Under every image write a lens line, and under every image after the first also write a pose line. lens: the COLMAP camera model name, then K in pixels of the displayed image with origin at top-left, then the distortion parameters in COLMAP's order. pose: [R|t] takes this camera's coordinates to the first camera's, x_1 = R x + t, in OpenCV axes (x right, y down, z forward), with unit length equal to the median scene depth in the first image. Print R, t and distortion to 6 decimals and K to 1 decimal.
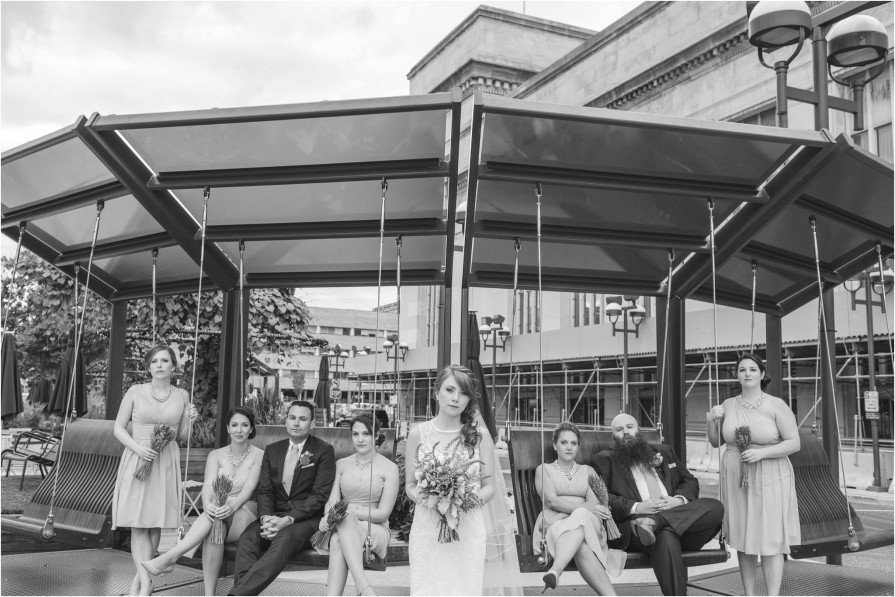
lens RADIAL K [[892.0, 0, 440.1], [0, 892.0, 278.5], [0, 0, 1]] dist [0.004862, 0.016594]
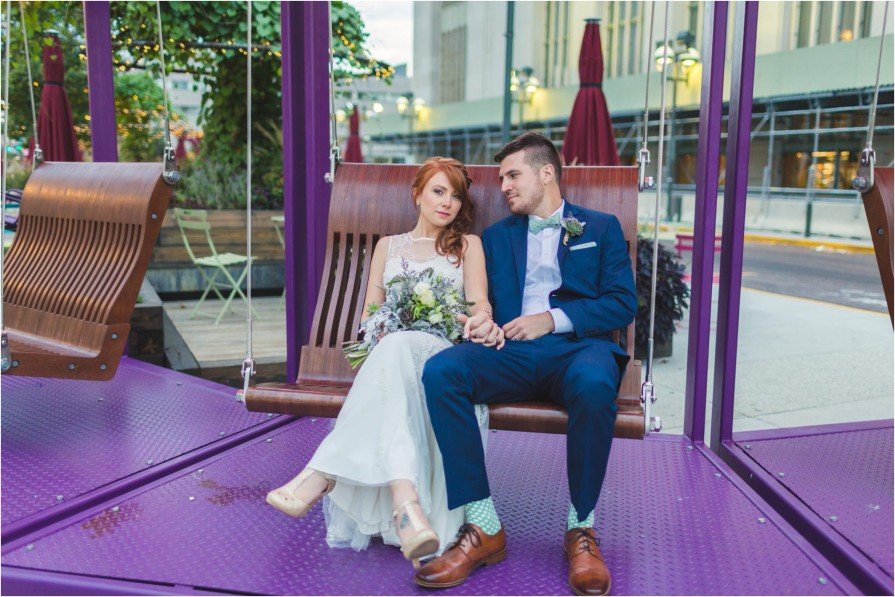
lens RADIAL K [[852.0, 0, 449.5], [0, 852.0, 298.3], [0, 0, 1]] dist [0.006643, 0.014638]
pose [[0.999840, -0.011420, 0.013746, -0.121453], [0.007004, 0.958072, 0.286441, 0.070671], [-0.016441, -0.286299, 0.957999, 0.357382]]
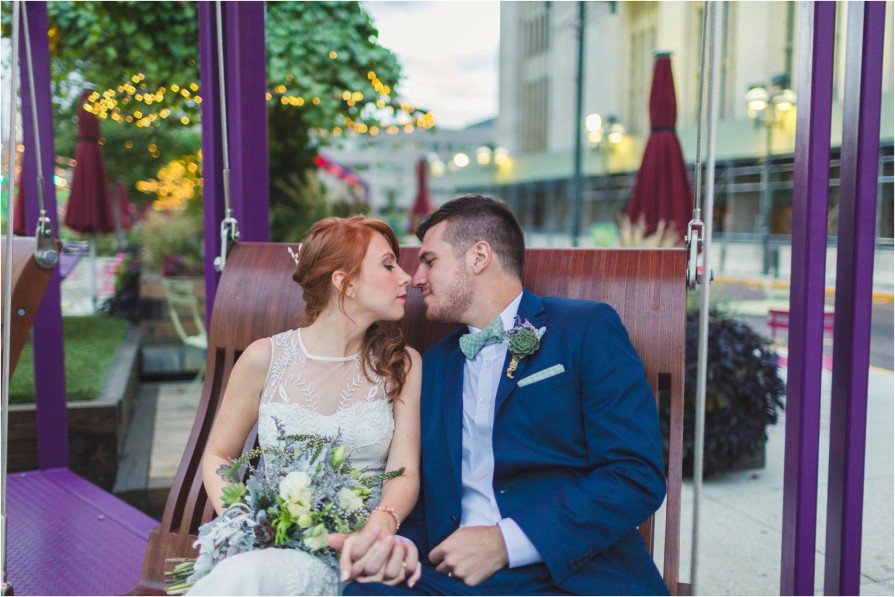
lens RADIAL K [[857.0, 0, 450.7], [0, 857.0, 293.0], [0, 0, 1]] dist [0.006432, 0.004397]
pose [[0.995995, -0.011866, -0.088614, -0.080230], [0.031322, 0.974648, 0.221541, 0.081094], [0.083738, -0.223430, 0.971116, 0.486159]]
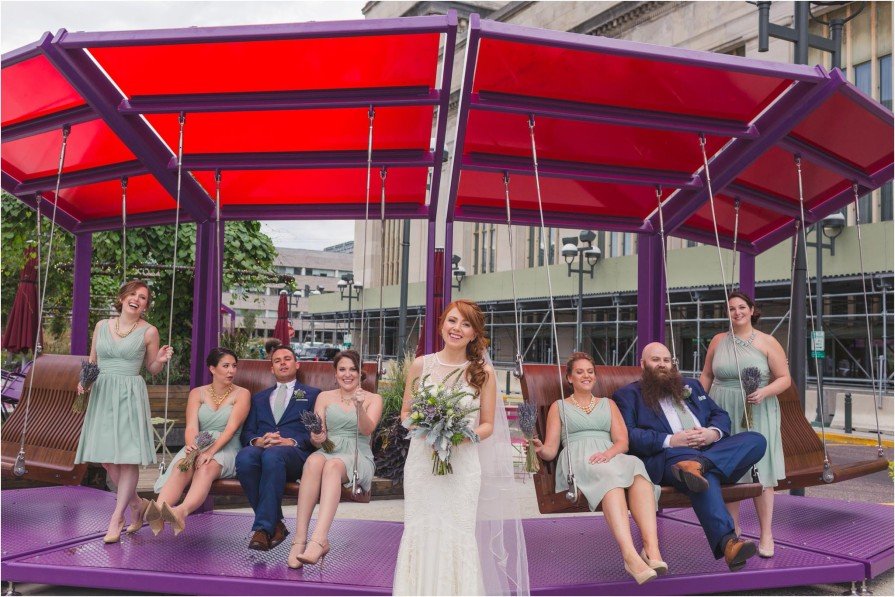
lens RADIAL K [[886.6, 0, 443.3], [0, 886.6, 283.2], [0, 0, 1]] dist [0.009627, 0.005779]
pose [[0.998152, 0.006852, 0.060376, -0.027982], [-0.011154, 0.997399, 0.071207, 0.006168], [-0.059731, -0.071749, 0.995633, 0.020019]]
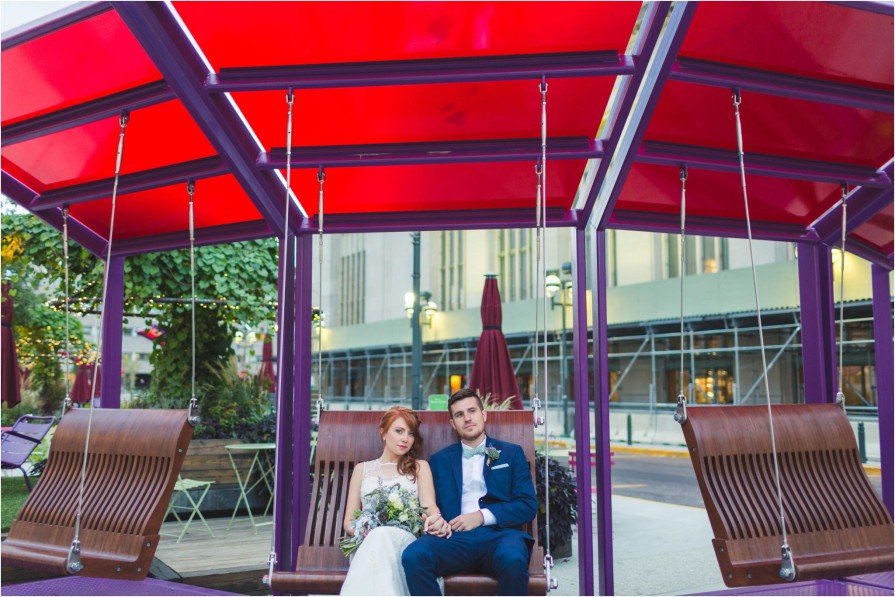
lens RADIAL K [[883.0, 0, 449.9], [0, 883.0, 286.9], [0, 0, 1]] dist [0.009376, 0.001742]
pose [[0.990529, -0.010372, 0.136908, -0.163248], [0.006218, 0.999508, 0.030729, 0.027690], [-0.137160, -0.029586, 0.990107, 0.179916]]
